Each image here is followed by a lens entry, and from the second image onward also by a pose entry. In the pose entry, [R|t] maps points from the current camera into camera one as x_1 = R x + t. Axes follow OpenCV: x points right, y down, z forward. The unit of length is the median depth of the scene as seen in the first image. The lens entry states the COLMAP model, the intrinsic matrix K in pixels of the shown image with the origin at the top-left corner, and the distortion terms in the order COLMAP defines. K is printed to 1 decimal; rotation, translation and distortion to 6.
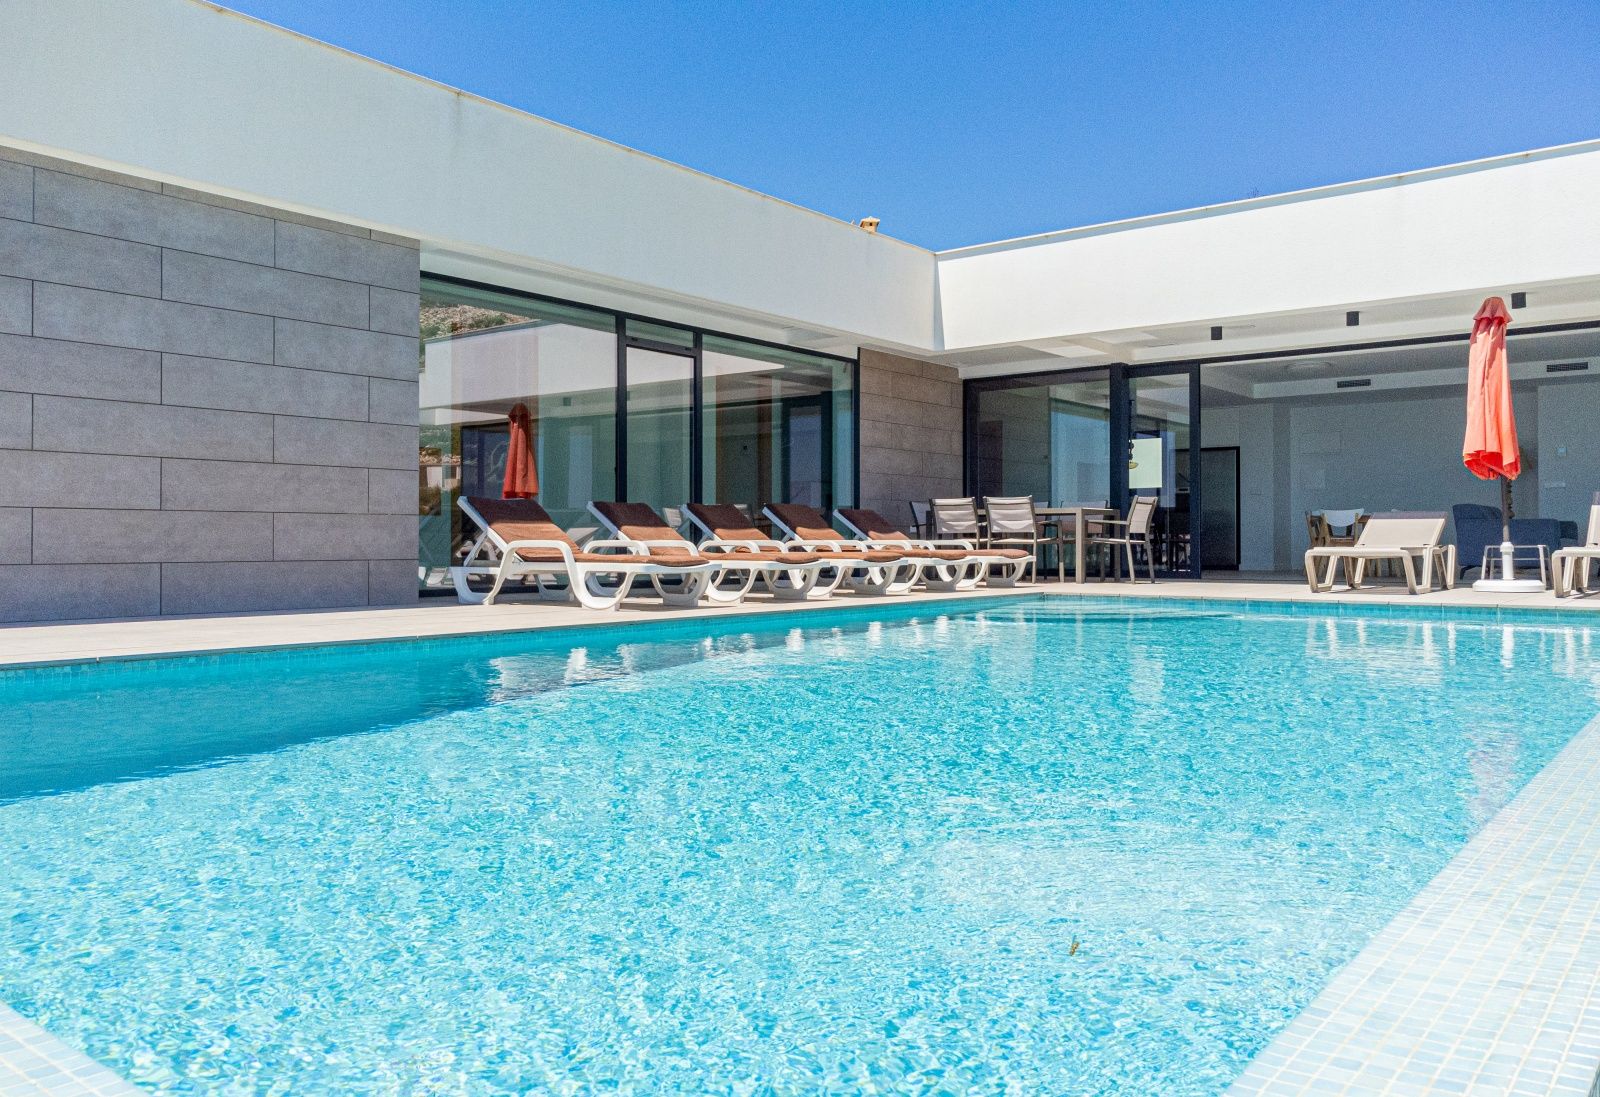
lens RADIAL K [[1160.4, 0, 806.7], [0, 1160.4, 542.0], [0, 0, 1]] dist [-0.007170, 0.003215]
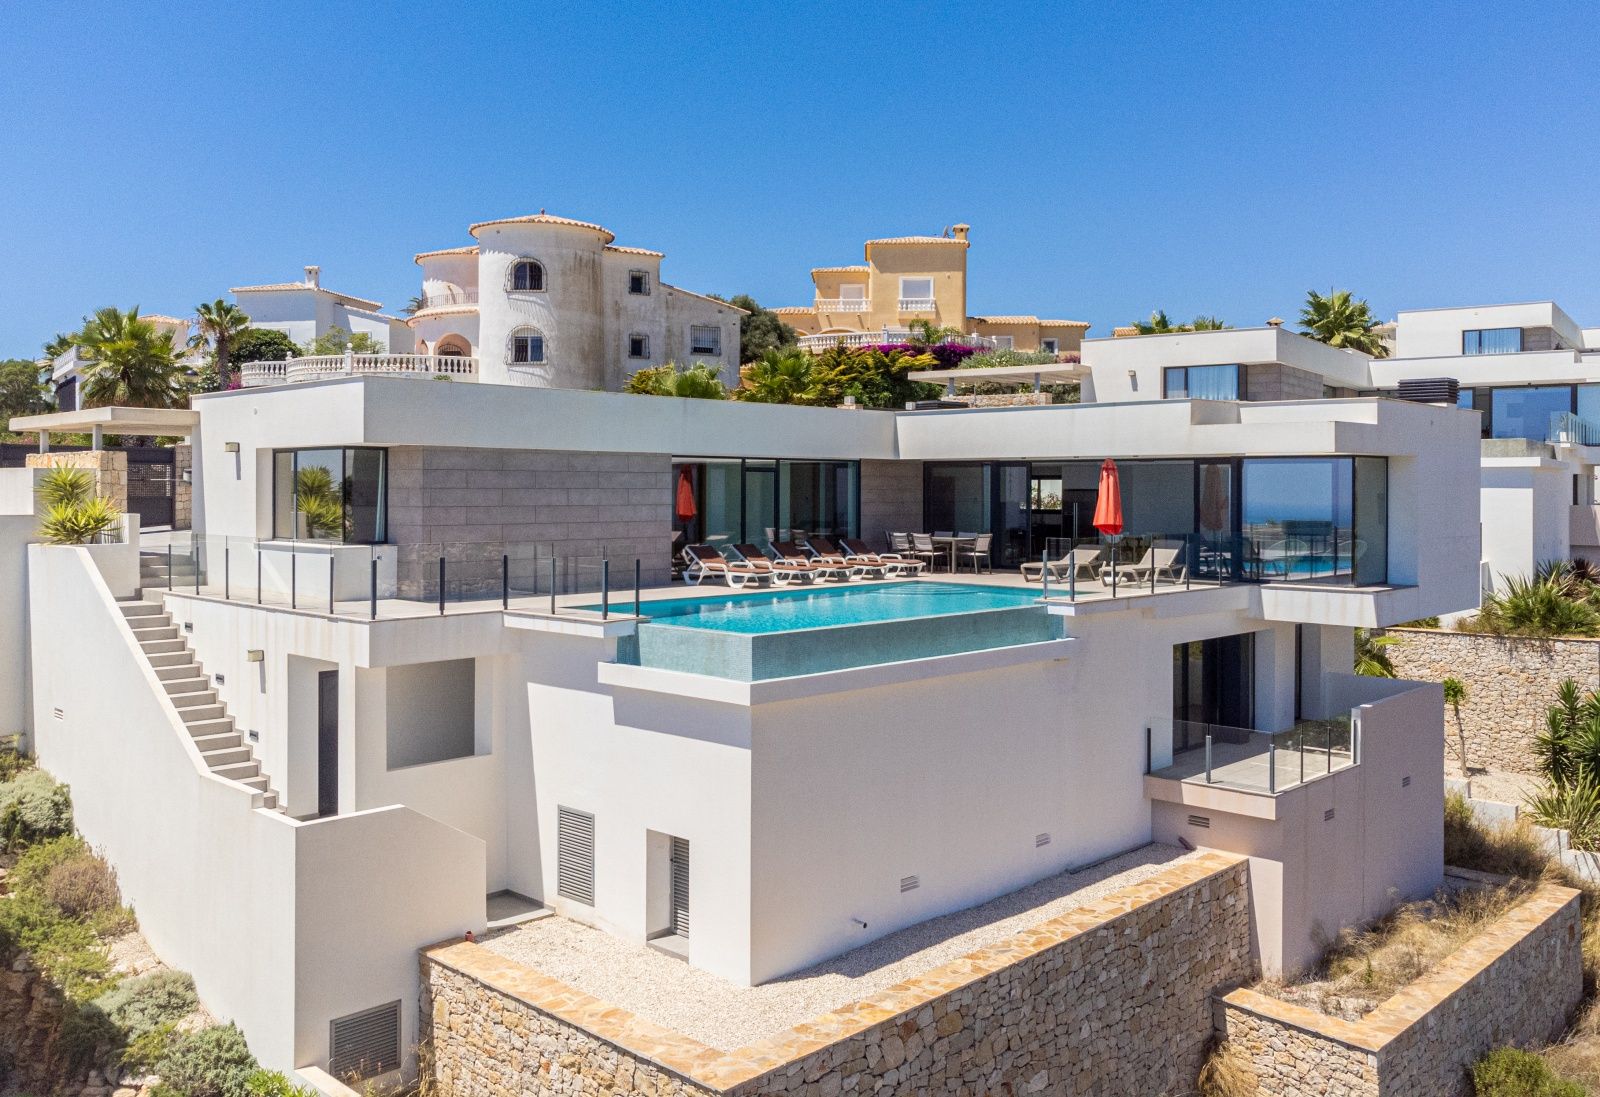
lens RADIAL K [[1275.8, 0, 812.8], [0, 1275.8, 482.9], [0, 0, 1]] dist [-0.007782, -0.002192]
pose [[0.994320, 0.000092, -0.106432, 0.255434], [-0.000518, 0.999992, -0.003977, -0.139433], [0.106431, 0.004010, 0.994312, -1.565576]]
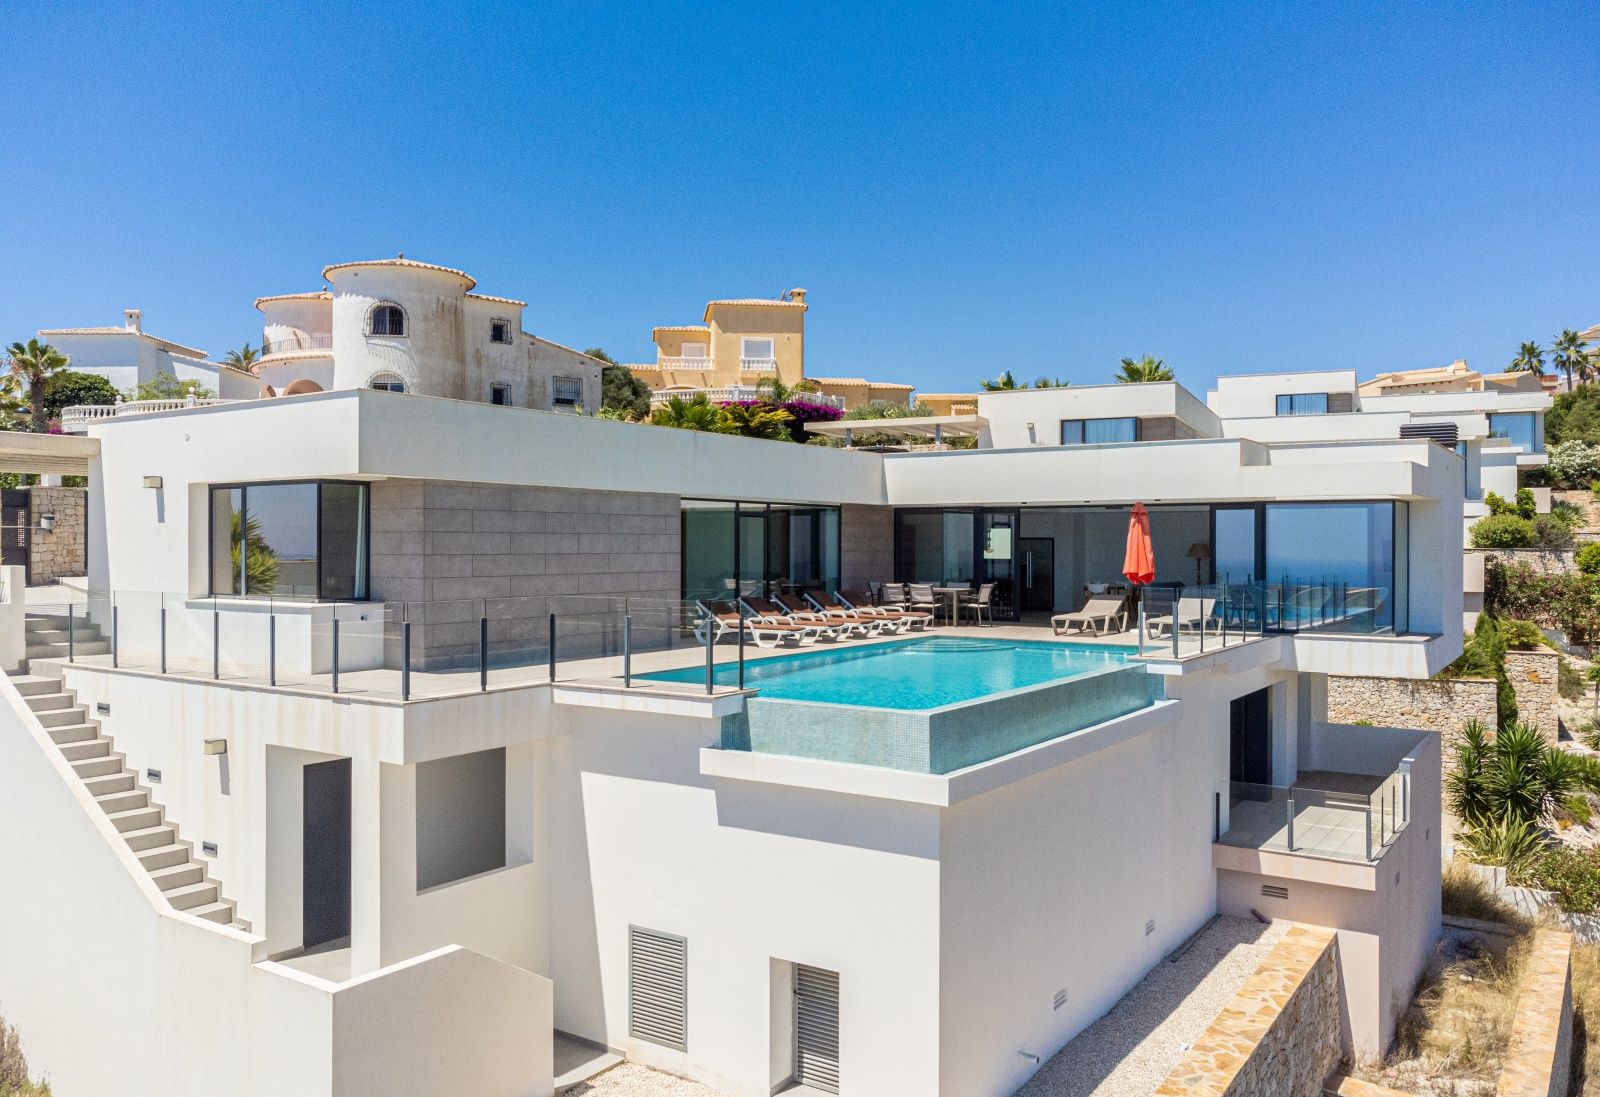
lens RADIAL K [[1160.4, 0, 767.9], [0, 1160.4, 542.6], [0, 0, 1]] dist [-0.007170, 0.003215]
pose [[0.998835, -0.000752, 0.048251, -0.210860], [0.000783, 0.999999, -0.000629, -0.123374], [-0.048251, 0.000666, 0.998835, -1.123121]]
